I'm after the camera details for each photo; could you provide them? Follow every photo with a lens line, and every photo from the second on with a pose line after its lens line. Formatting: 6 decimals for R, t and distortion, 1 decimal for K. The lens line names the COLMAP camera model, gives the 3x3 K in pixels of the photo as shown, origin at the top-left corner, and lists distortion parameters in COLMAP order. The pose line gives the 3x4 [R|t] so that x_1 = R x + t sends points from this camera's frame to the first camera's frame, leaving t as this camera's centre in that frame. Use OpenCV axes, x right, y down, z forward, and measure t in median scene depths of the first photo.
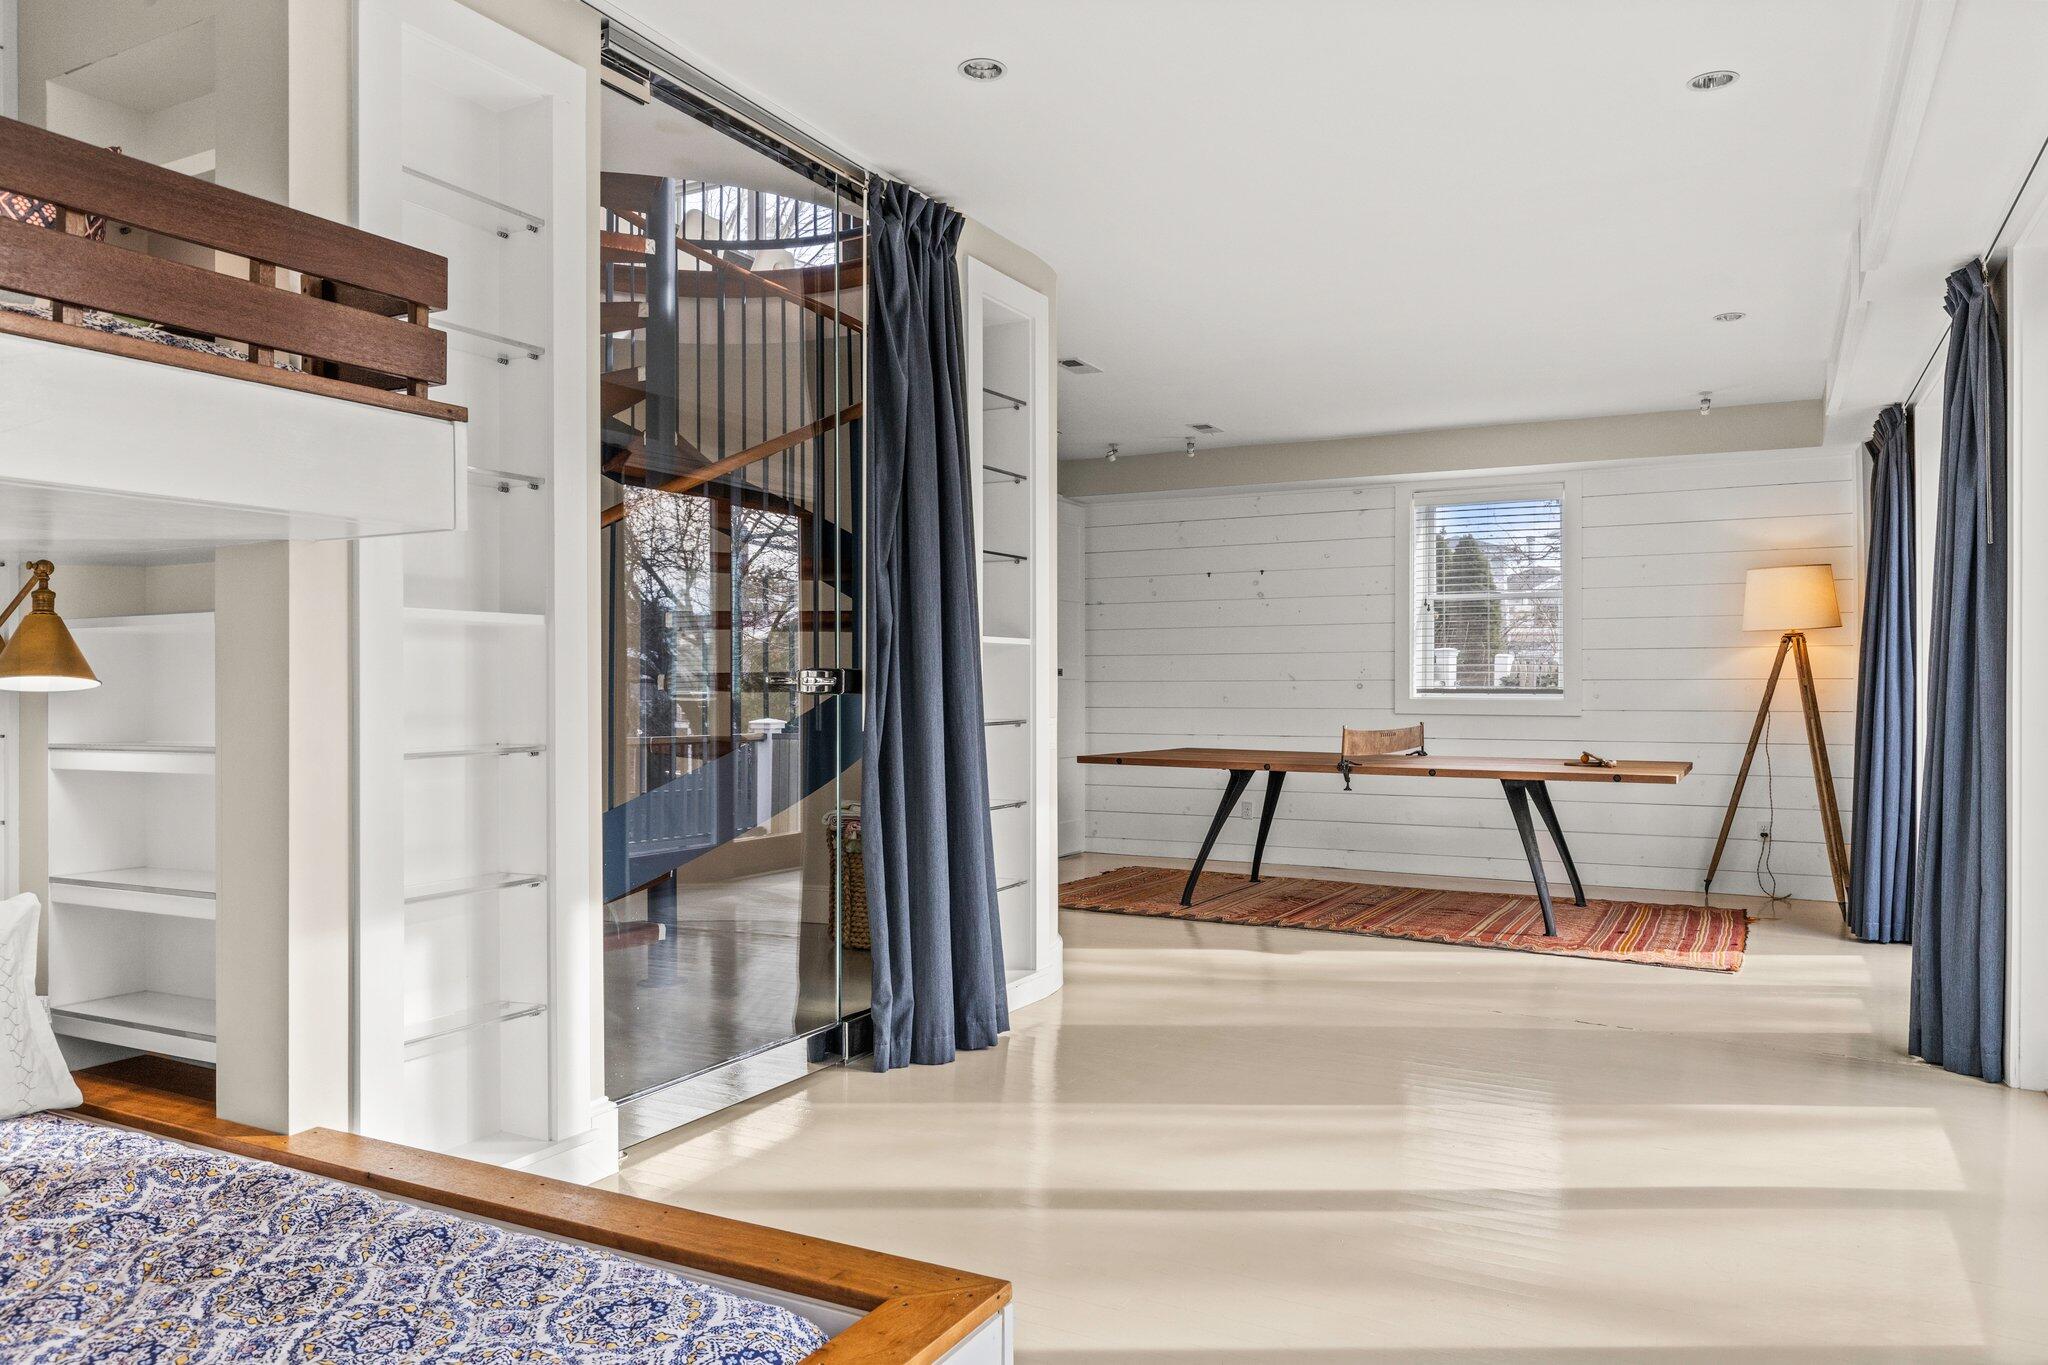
lens RADIAL K [[1440.1, 0, 1023.8], [0, 1440.1, 687.4], [0, 0, 1]] dist [-0.003841, -0.003480]
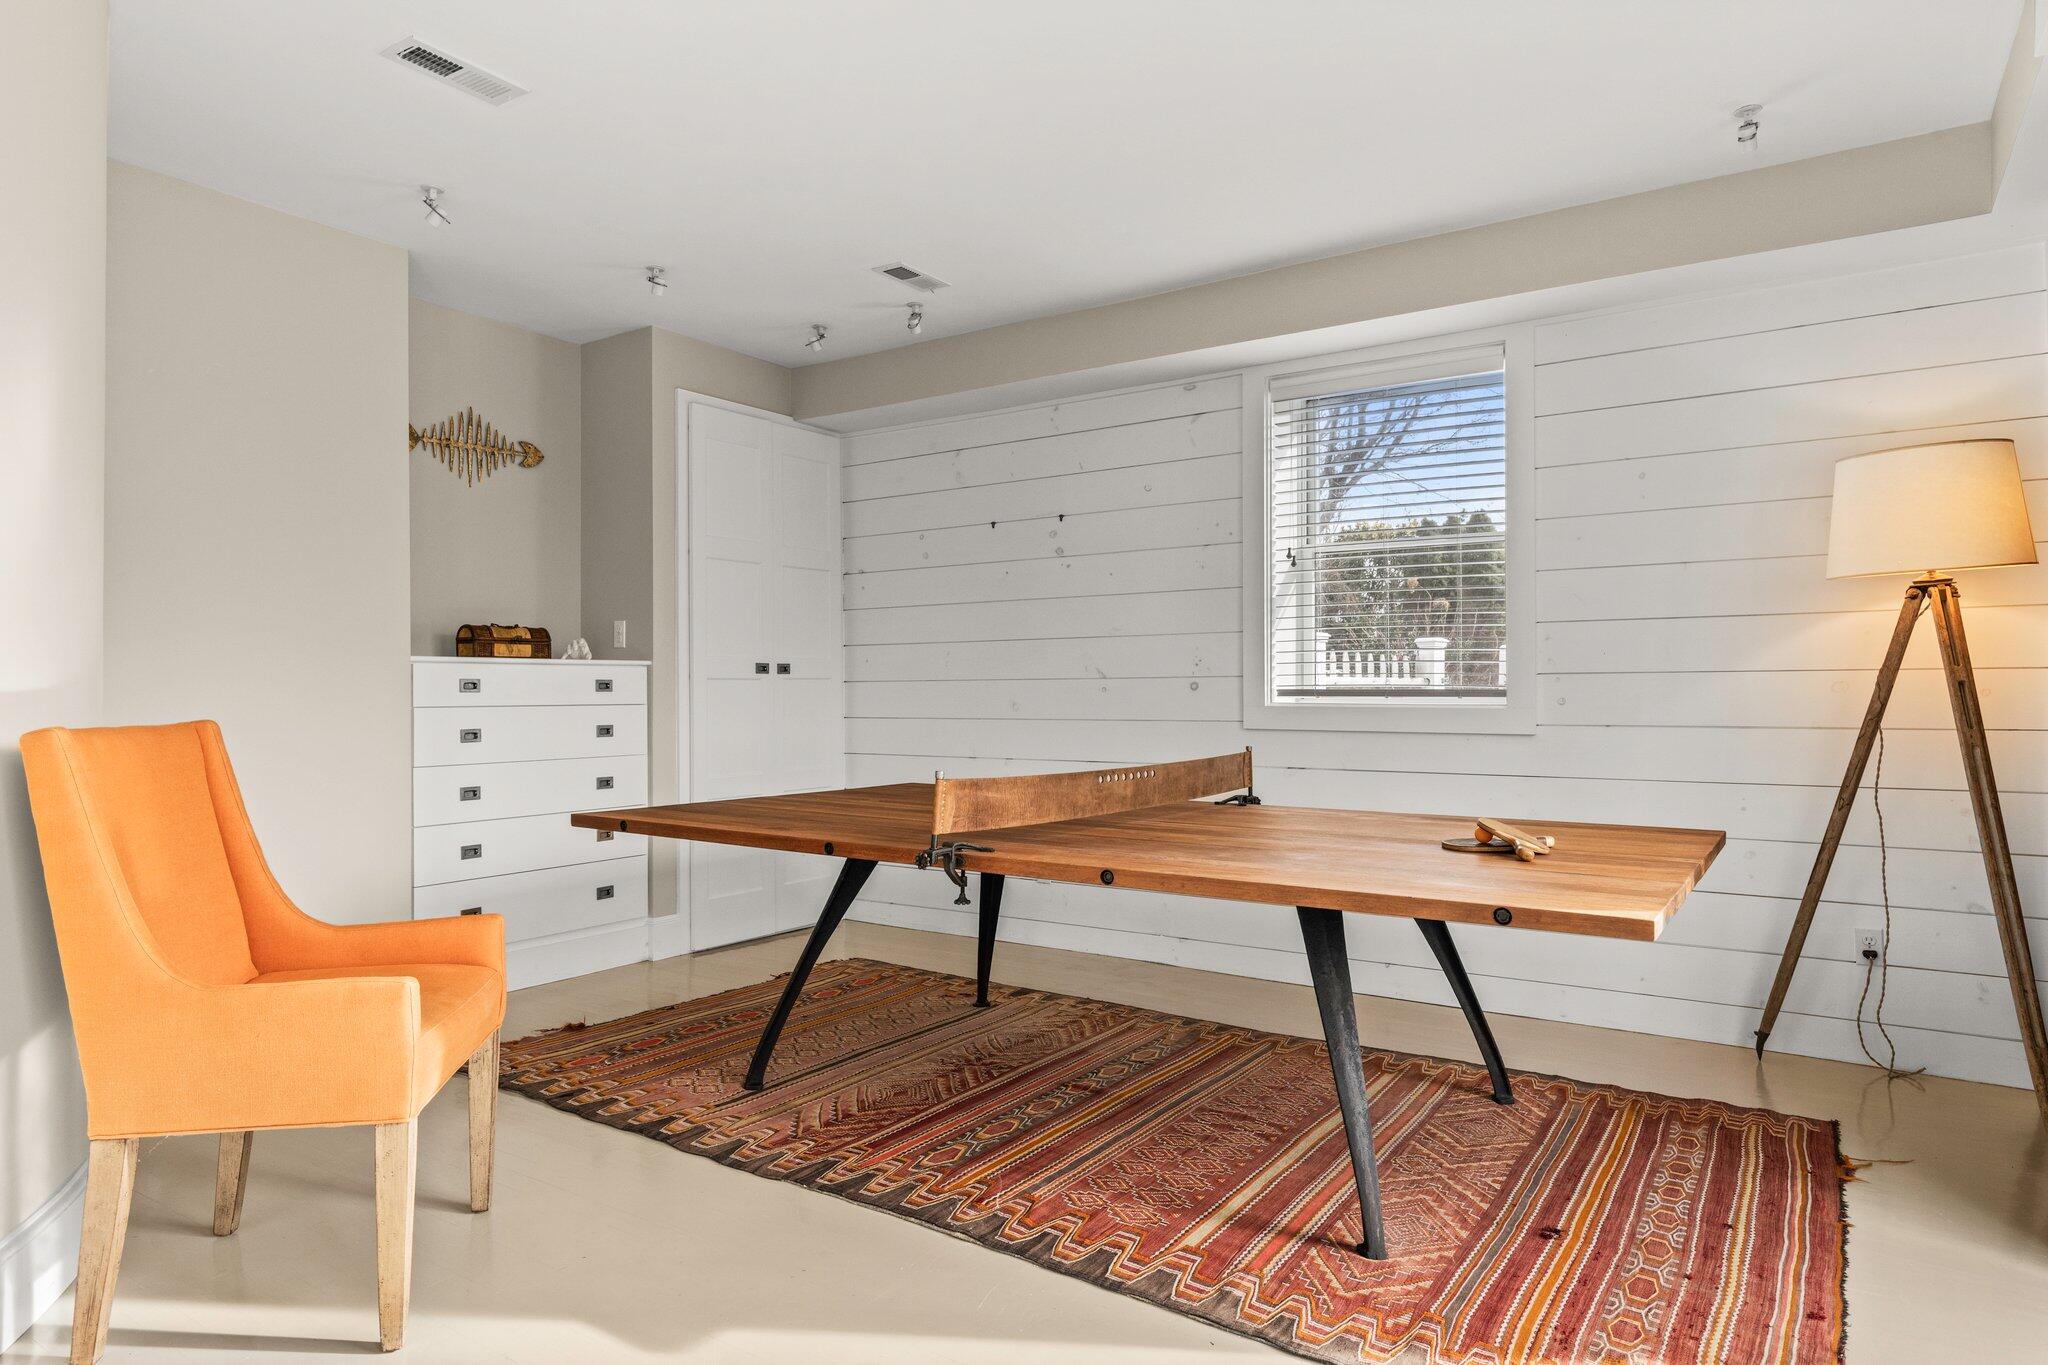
lens RADIAL K [[1234.2, 0, 1022.6], [0, 1234.2, 687.2], [0, 0, 1]] dist [0.001905, 0.001173]
pose [[0.994274, -0.006462, -0.106667, 0.248681], [0.006431, 0.999979, -0.000634, -0.000603], [0.106669, -0.000056, 0.994295, 0.506167]]
